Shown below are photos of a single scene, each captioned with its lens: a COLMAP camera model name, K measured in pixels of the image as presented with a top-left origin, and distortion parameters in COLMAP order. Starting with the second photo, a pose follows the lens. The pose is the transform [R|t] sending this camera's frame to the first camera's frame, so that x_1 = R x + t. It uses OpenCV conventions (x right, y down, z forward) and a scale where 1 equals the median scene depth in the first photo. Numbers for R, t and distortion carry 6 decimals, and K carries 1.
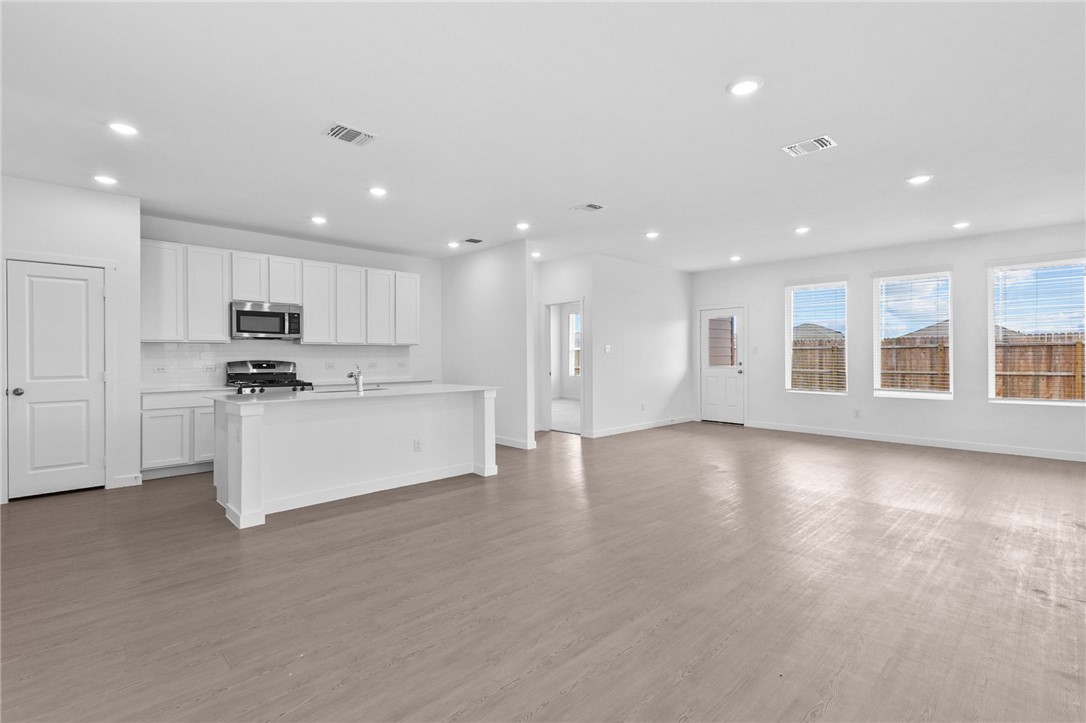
lens RADIAL K [[503.9, 0, 543.0], [0, 503.9, 361.5], [0, 0, 1]] dist [0.015615, 0.000445]
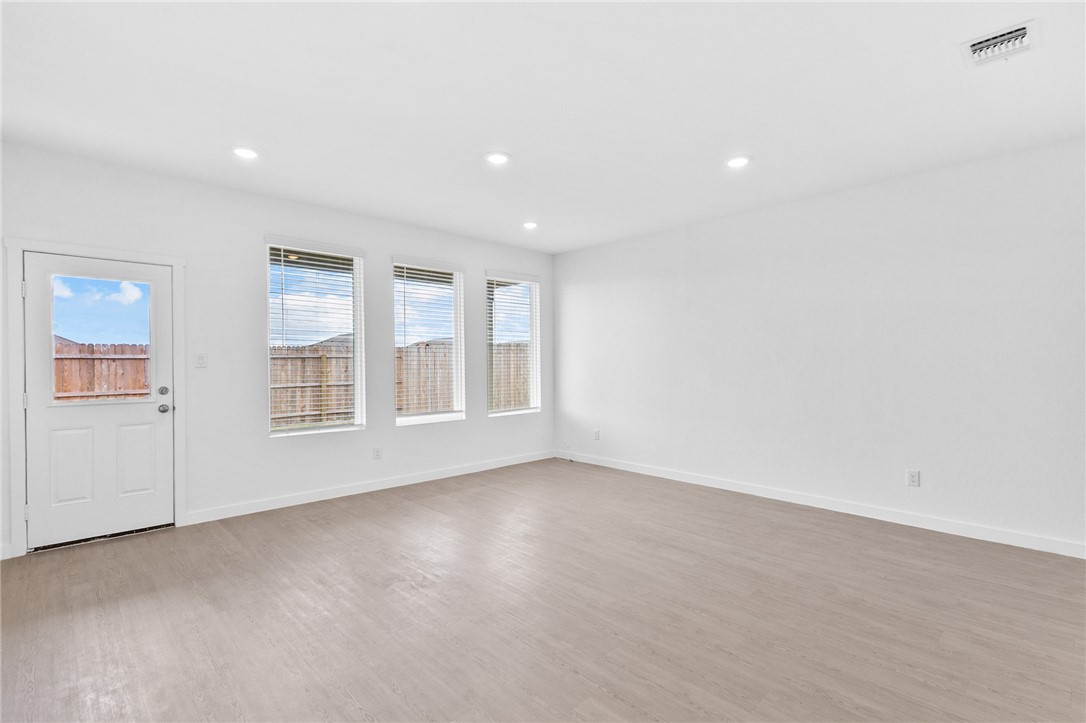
lens RADIAL K [[503.9, 0, 543.0], [0, 503.9, 361.5], [0, 0, 1]] dist [0.015615, 0.000445]
pose [[0.011697, 0.003974, 0.999924, -0.056712], [0.017619, 0.999836, -0.004180, -0.013606], [-0.999776, 0.017667, 0.011625, 0.655099]]
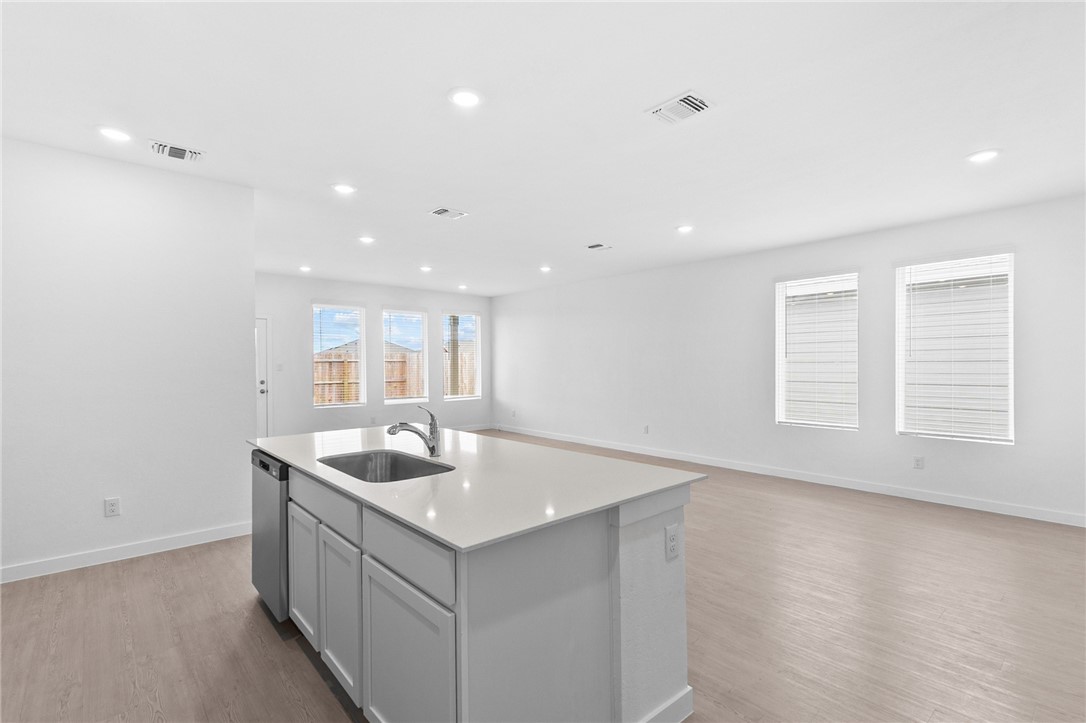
lens RADIAL K [[503.9, 0, 543.0], [0, 503.9, 361.5], [0, 0, 1]] dist [0.015615, 0.000445]
pose [[0.053850, 0.005470, 0.998534, -0.467751], [0.015402, 0.999861, -0.006308, -0.018802], [-0.998430, 0.015719, 0.053759, 0.459058]]
